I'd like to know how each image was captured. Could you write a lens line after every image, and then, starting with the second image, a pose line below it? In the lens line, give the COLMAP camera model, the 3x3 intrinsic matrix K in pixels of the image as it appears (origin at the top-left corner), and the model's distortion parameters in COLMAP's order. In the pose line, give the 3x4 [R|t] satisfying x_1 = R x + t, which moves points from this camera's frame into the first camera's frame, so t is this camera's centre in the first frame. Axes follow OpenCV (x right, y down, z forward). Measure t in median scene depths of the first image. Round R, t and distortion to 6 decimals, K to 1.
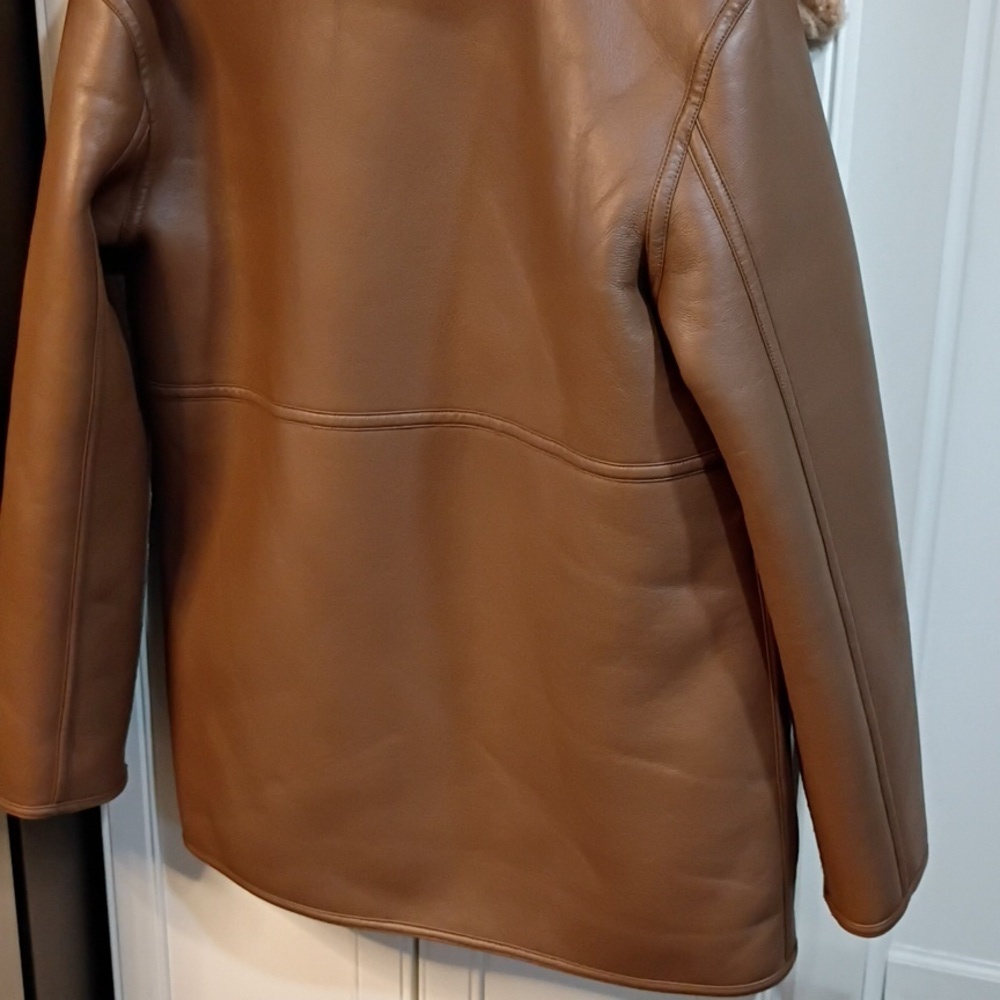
lens RADIAL K [[1867.6, 0, 501.2], [0, 1867.6, 500.0], [0, 0, 1]] dist [0.074468, 0.000000]
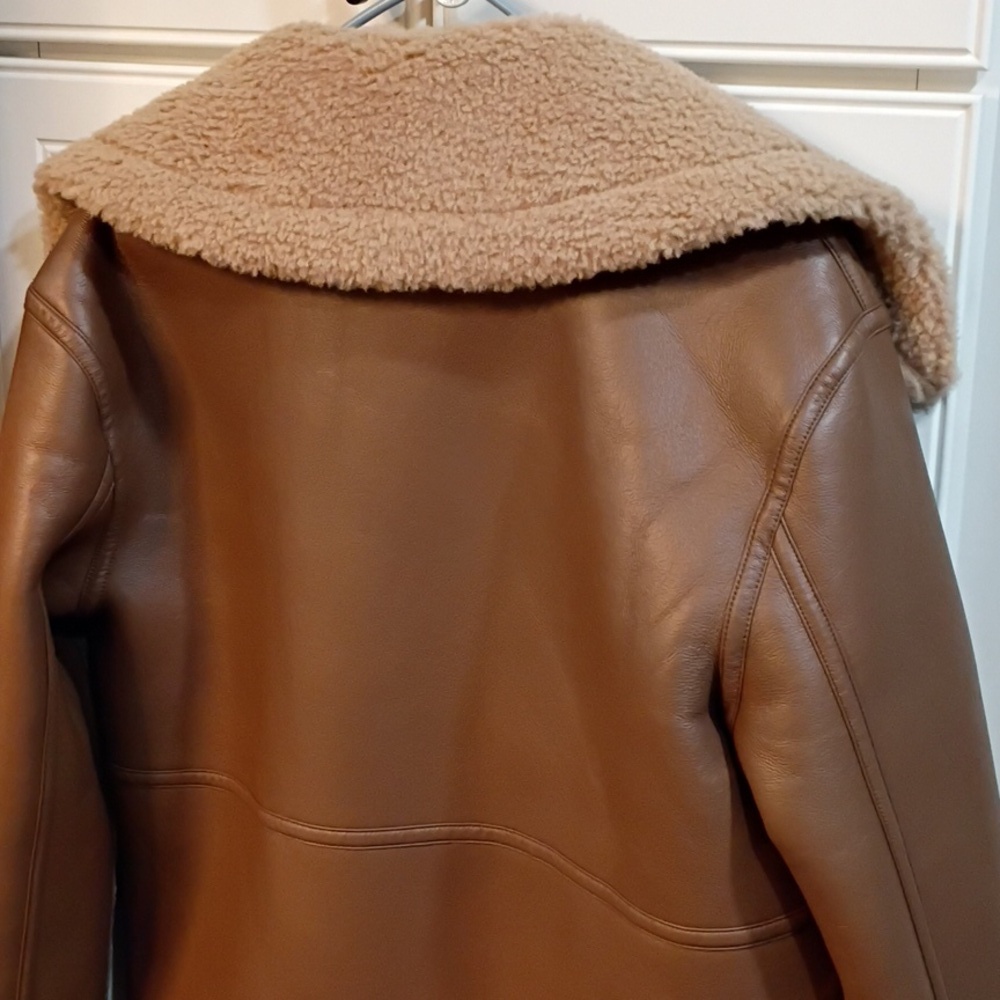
lens RADIAL K [[1867.6, 0, 498.6], [0, 1867.6, 501.8], [0, 0, 1]] dist [0.074468, 0.000000]
pose [[0.999972, -0.001228, -0.007373, -0.011103], [0.000766, 0.998055, -0.062332, -0.151968], [0.007436, 0.062325, 0.998028, 0.186088]]
